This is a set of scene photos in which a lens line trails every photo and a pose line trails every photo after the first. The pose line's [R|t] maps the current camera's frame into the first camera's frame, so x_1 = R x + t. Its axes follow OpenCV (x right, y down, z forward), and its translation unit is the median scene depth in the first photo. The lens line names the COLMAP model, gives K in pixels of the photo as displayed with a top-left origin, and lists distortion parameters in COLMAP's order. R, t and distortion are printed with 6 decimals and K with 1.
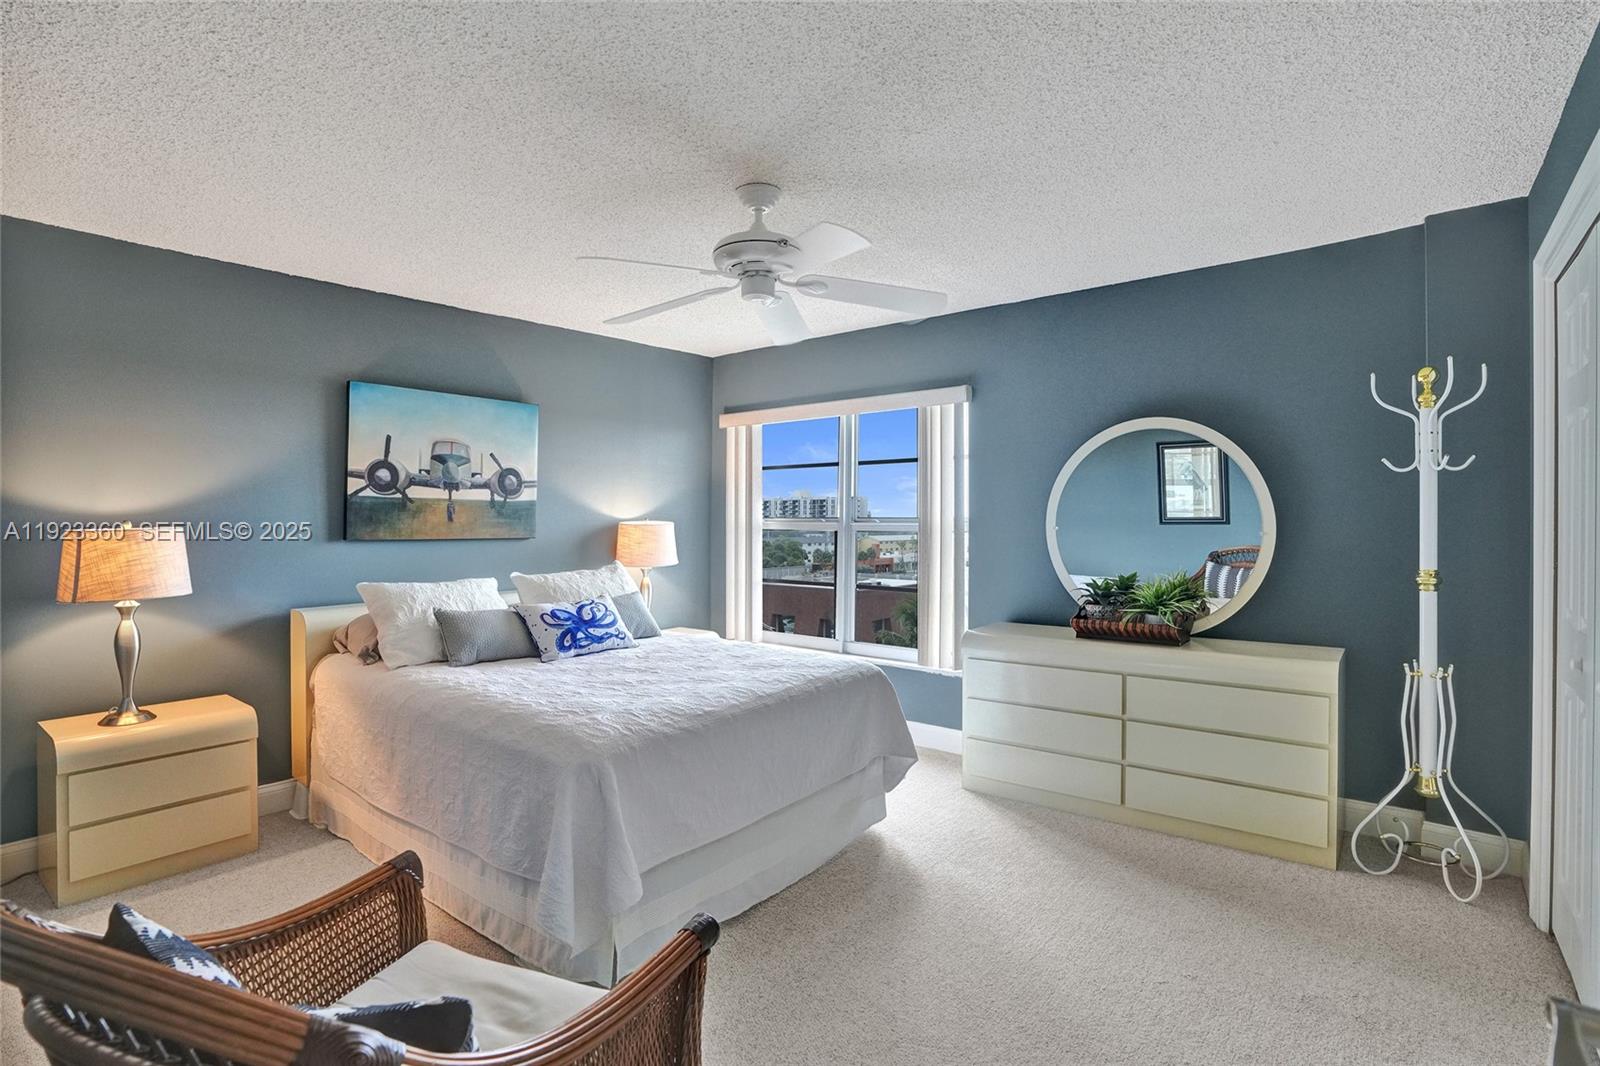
lens RADIAL K [[786.7, 0, 809.8], [0, 786.7, 504.0], [0, 0, 1]] dist [-0.059189, 0.000840]
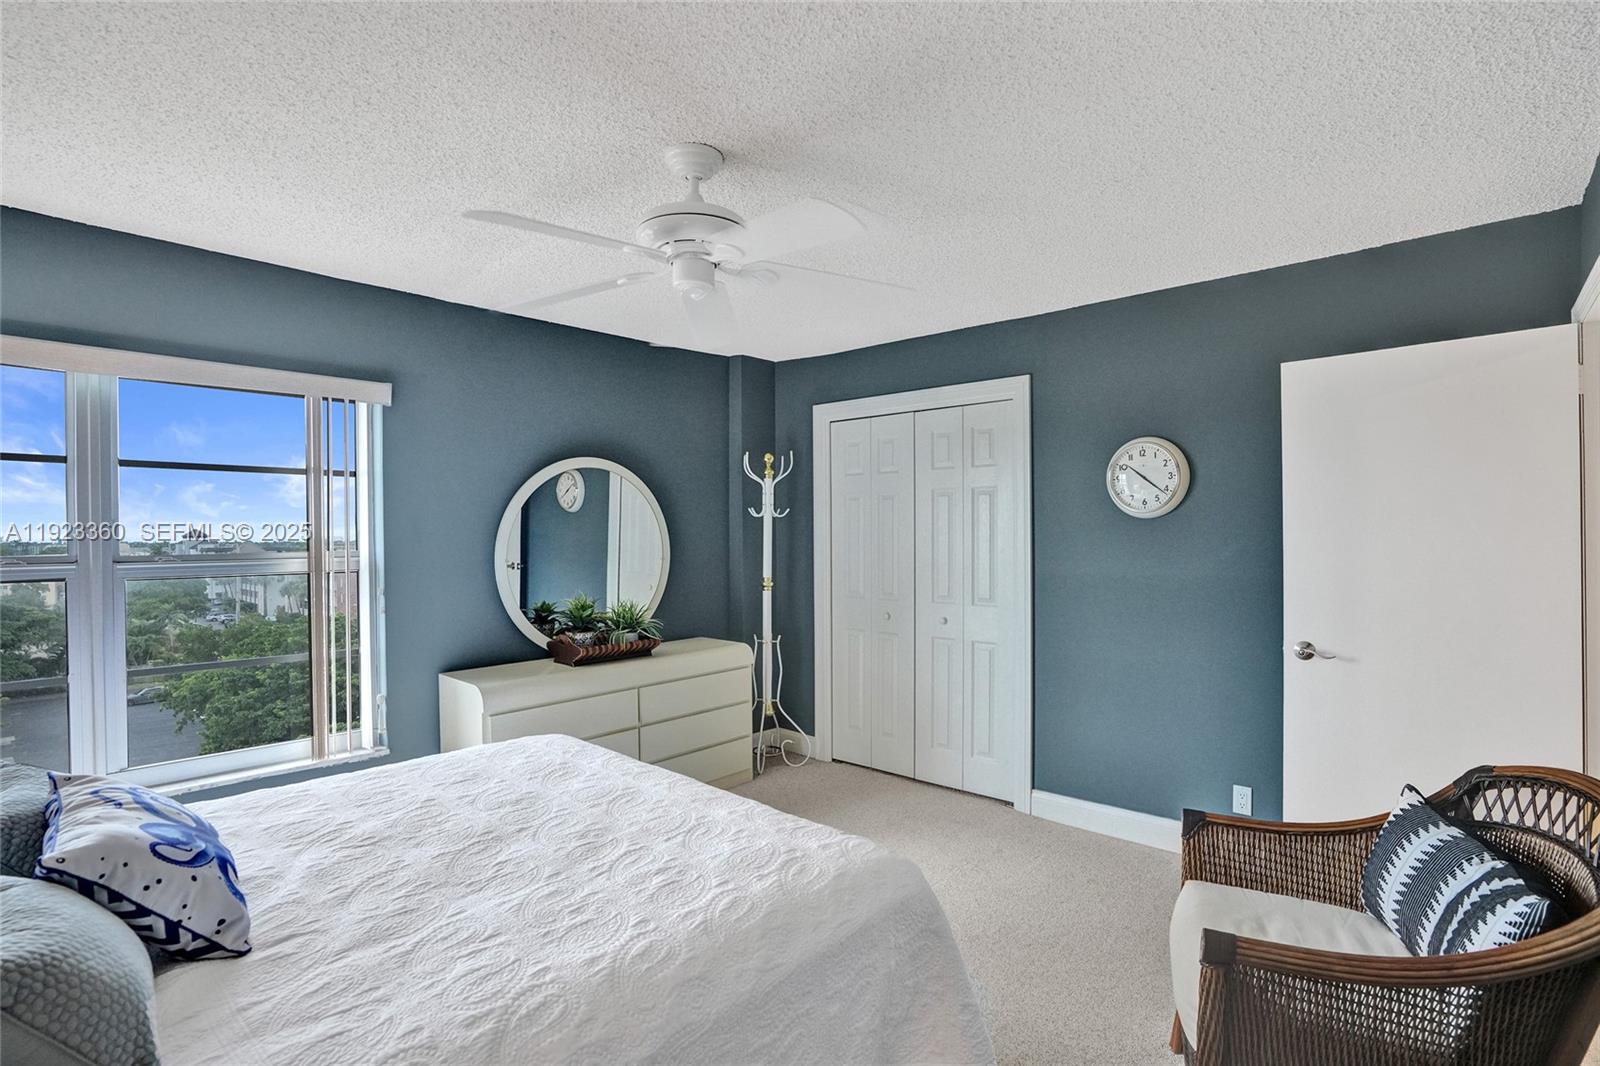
lens RADIAL K [[763.7, 0, 800.8], [0, 763.7, 541.1], [0, 0, 1]] dist [-0.009002, 0.001471]
pose [[0.071902, -0.016568, 0.997274, -0.813433], [-0.016440, 0.999707, 0.017793, -0.021290], [-0.997276, -0.017674, 0.071609, 0.798076]]
